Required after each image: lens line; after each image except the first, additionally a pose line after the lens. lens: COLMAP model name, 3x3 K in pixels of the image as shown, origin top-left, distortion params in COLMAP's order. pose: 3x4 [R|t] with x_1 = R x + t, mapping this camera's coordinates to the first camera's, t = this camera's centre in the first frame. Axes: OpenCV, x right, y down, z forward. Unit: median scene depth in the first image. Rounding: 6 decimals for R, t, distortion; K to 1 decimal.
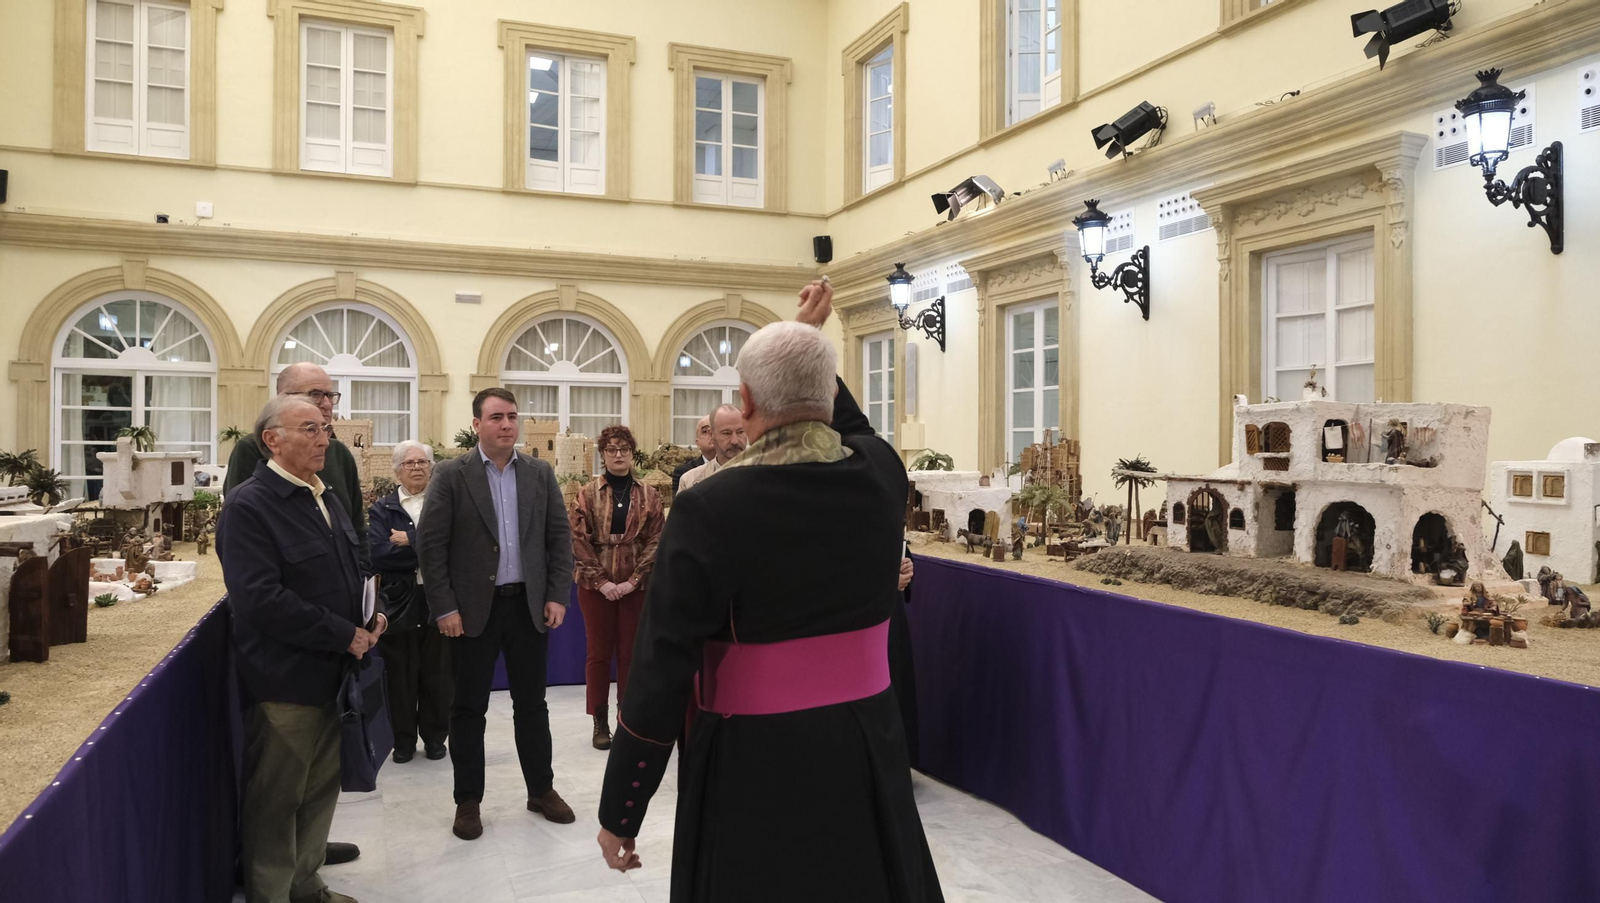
lens RADIAL K [[1122.5, 0, 802.0], [0, 1122.5, 454.2], [0, 0, 1]] dist [-0.017878, 0.027593]
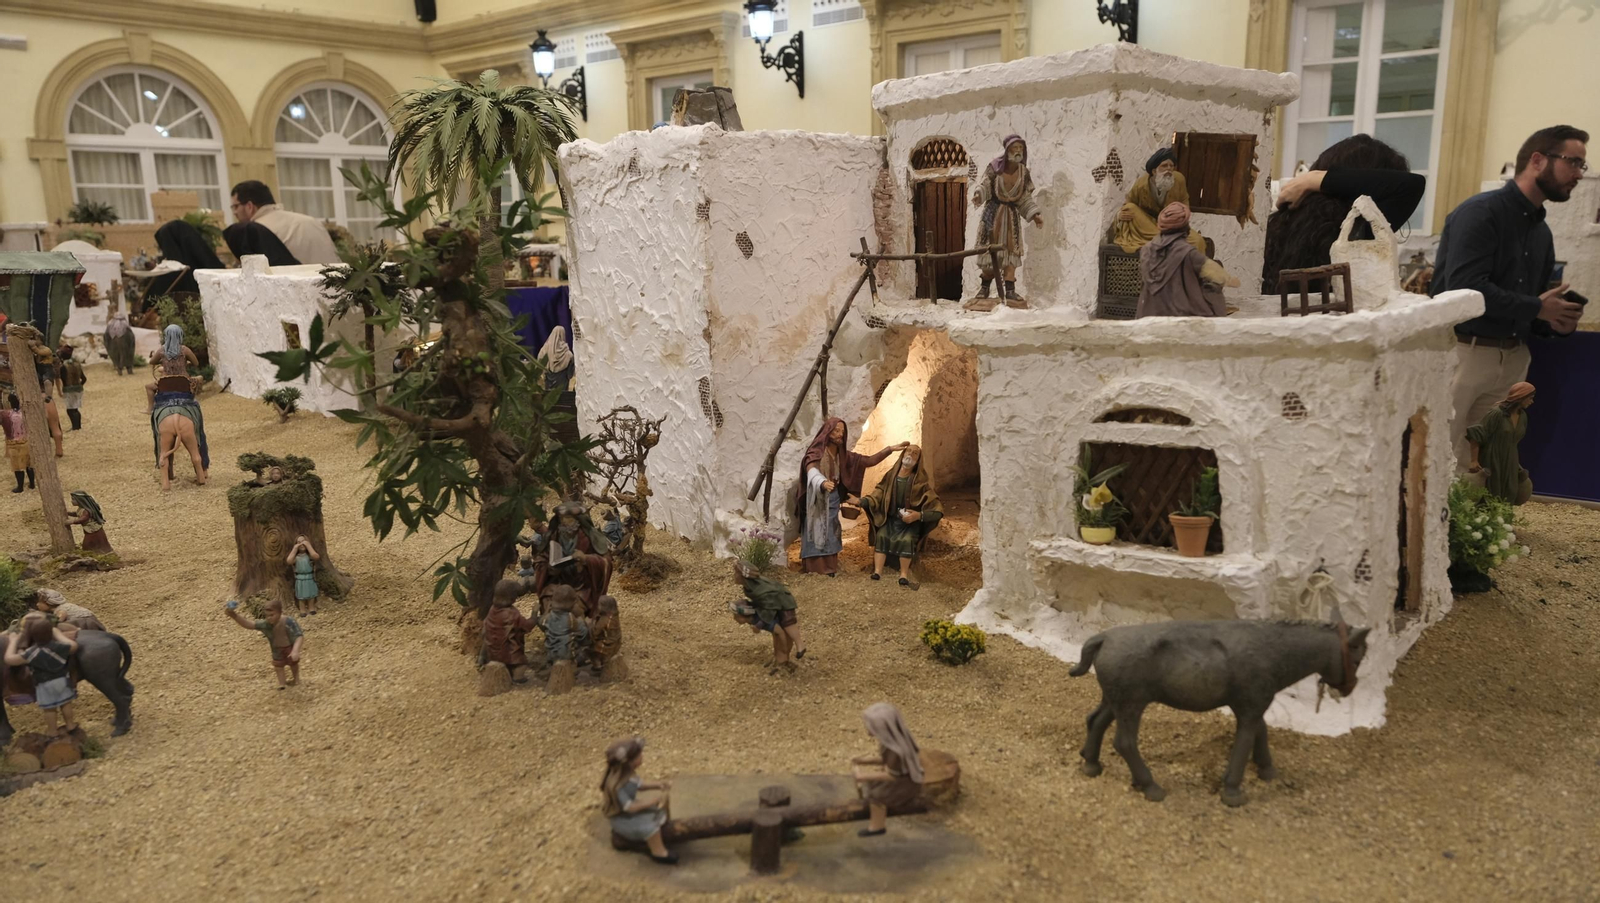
lens RADIAL K [[1122.5, 0, 811.0], [0, 1122.5, 456.8], [0, 0, 1]] dist [-0.017878, 0.027593]
pose [[0.901075, -0.107256, 0.420189, -0.168809], [0.019119, 0.977815, 0.208594, -0.000452], [-0.433241, -0.179925, 0.883136, -0.068753]]
